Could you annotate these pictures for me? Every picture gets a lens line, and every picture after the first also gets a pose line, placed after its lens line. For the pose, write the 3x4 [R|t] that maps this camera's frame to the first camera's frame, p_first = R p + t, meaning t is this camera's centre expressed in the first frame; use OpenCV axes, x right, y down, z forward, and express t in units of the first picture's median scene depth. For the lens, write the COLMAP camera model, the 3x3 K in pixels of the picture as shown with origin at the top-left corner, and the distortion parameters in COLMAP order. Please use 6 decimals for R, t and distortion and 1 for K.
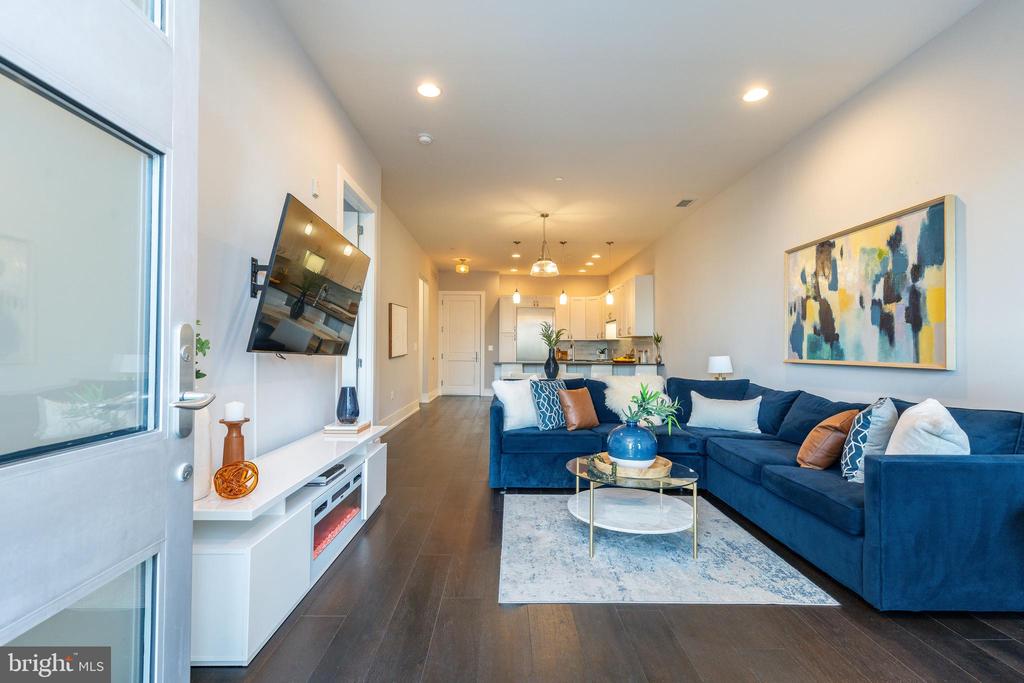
lens RADIAL K [[467.1, 0, 511.3], [0, 467.1, 339.4], [0, 0, 1]] dist [0.001229, 0.000157]
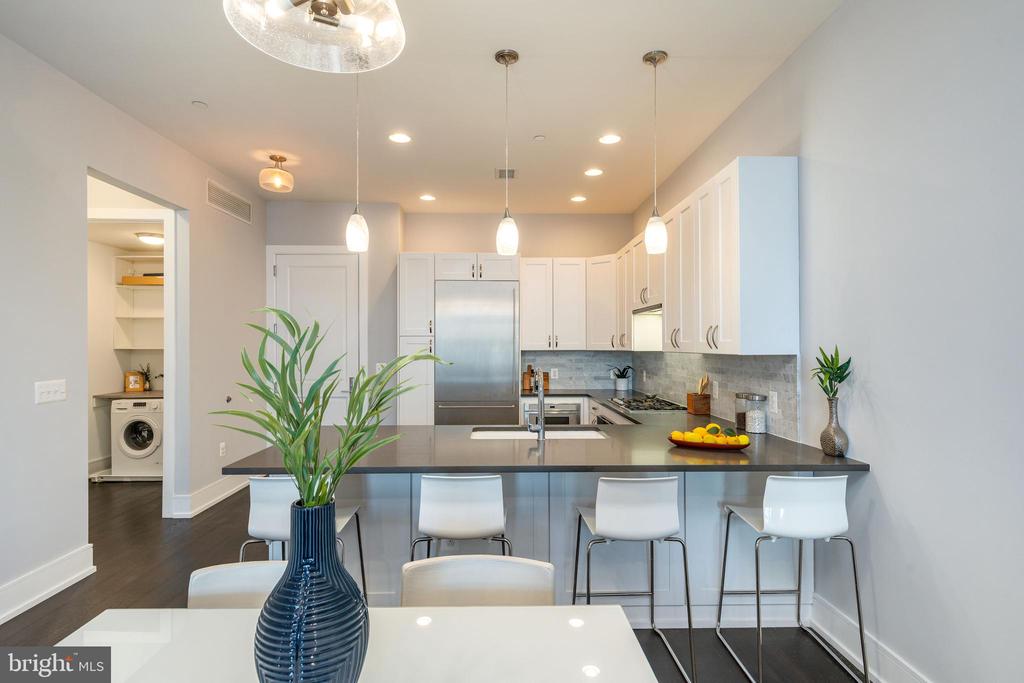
lens RADIAL K [[536.8, 0, 512.0], [0, 536.8, 341.5], [0, 0, 1]] dist [0.000713, 0.000220]
pose [[0.999944, -0.006422, 0.008399, 0.088086], [0.006279, 0.999836, 0.016974, -0.018041], [-0.008507, -0.016920, 0.999821, 0.507956]]
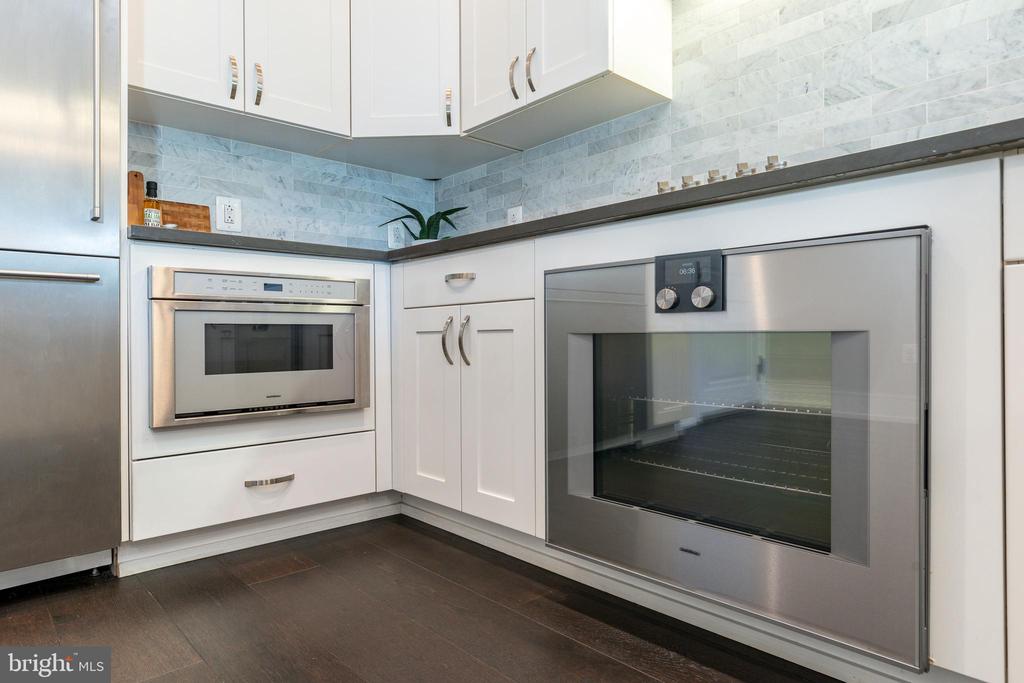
lens RADIAL K [[625.5, 0, 491.2], [0, 625.5, 337.7], [0, 0, 1]] dist [0.001874, 0.001310]
pose [[0.765668, -0.013535, 0.643094, 0.066252], [-0.000325, 0.999770, 0.021429, 0.069149], [-0.643236, -0.016616, 0.765487, 0.891223]]
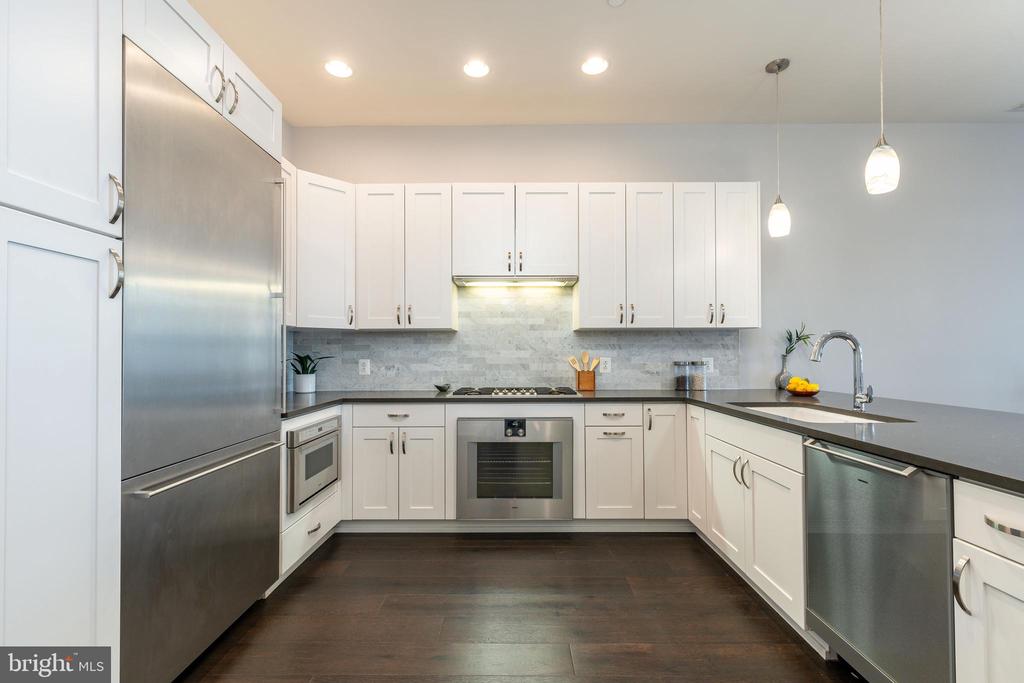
lens RADIAL K [[497.0, 0, 512.3], [0, 497.0, 336.5], [0, 0, 1]] dist [0.001917, 0.000066]
pose [[0.015918, -0.002888, 0.999869, -0.145543], [-0.020979, 0.999775, 0.003221, 0.002198], [-0.999653, -0.021027, 0.015854, 0.956249]]
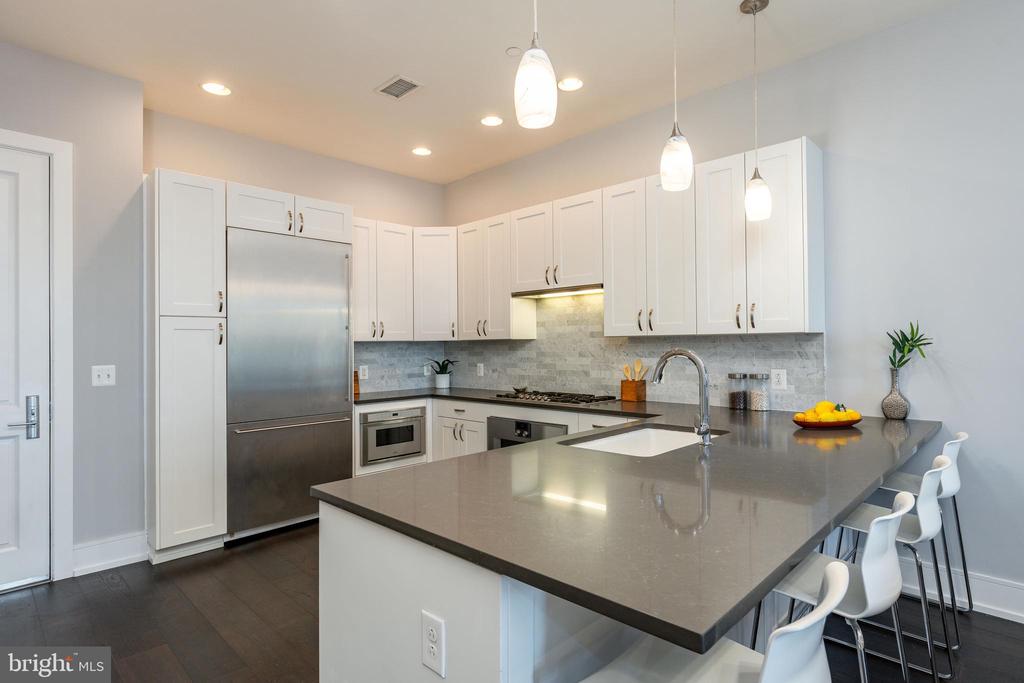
lens RADIAL K [[534.8, 0, 514.5], [0, 534.8, 340.9], [0, 0, 1]] dist [-0.002885, -0.000308]
pose [[0.705527, -0.008350, 0.708634, -0.100208], [-0.001758, 0.999907, 0.013532, -0.004696], [-0.708681, -0.010793, 0.705446, 0.697911]]
